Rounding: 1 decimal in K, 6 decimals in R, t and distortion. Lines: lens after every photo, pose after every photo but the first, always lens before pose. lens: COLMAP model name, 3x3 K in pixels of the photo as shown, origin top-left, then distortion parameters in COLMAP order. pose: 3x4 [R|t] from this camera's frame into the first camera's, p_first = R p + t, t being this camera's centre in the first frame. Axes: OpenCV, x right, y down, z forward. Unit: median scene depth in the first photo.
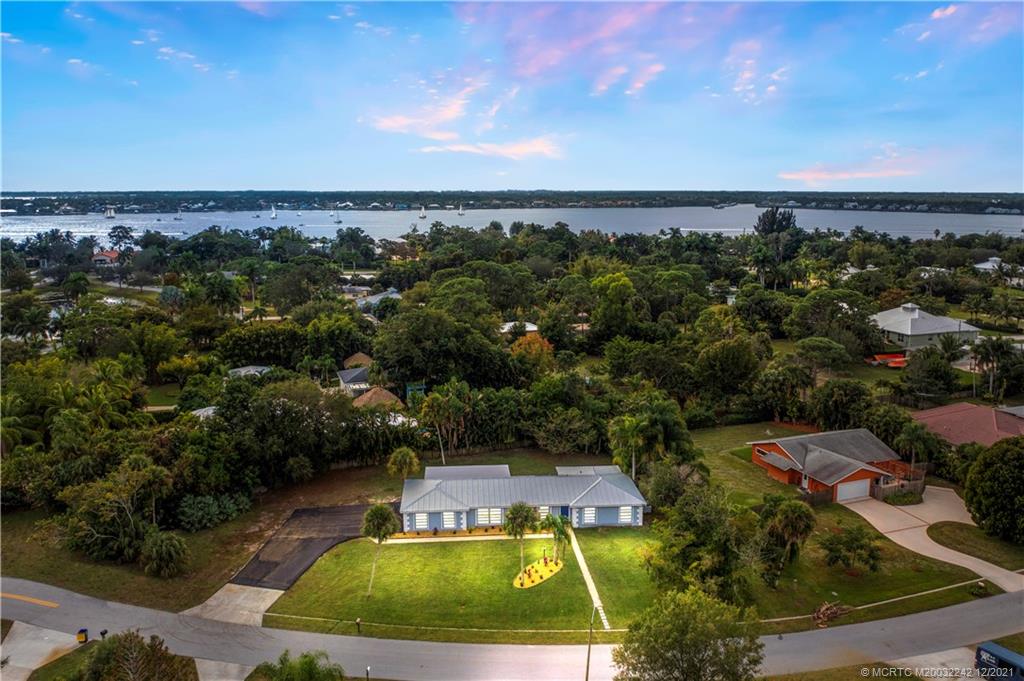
lens RADIAL K [[809.1, 0, 516.7], [0, 809.1, 336.3], [0, 0, 1]] dist [-0.014758, -0.003697]
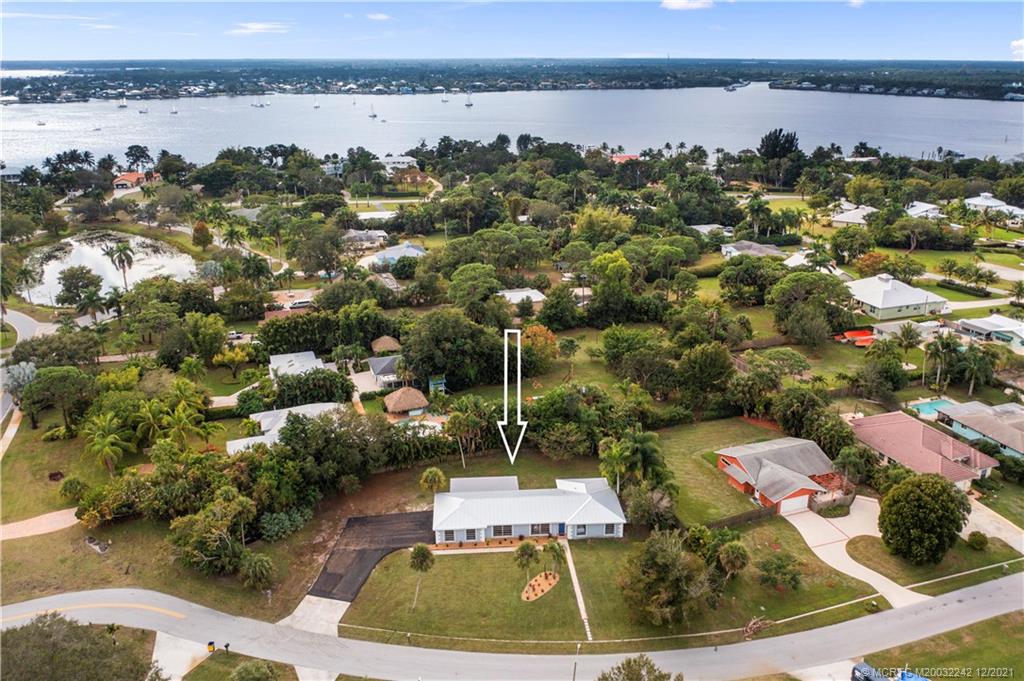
lens RADIAL K [[807.6, 0, 512.0], [0, 807.6, 340.5], [0, 0, 1]] dist [-0.012267, -0.003990]
pose [[0.999905, 0.001962, -0.013635, -0.001880], [0.000236, 0.987212, 0.159410, -0.245791], [0.013773, -0.159398, 0.987118, -0.185679]]
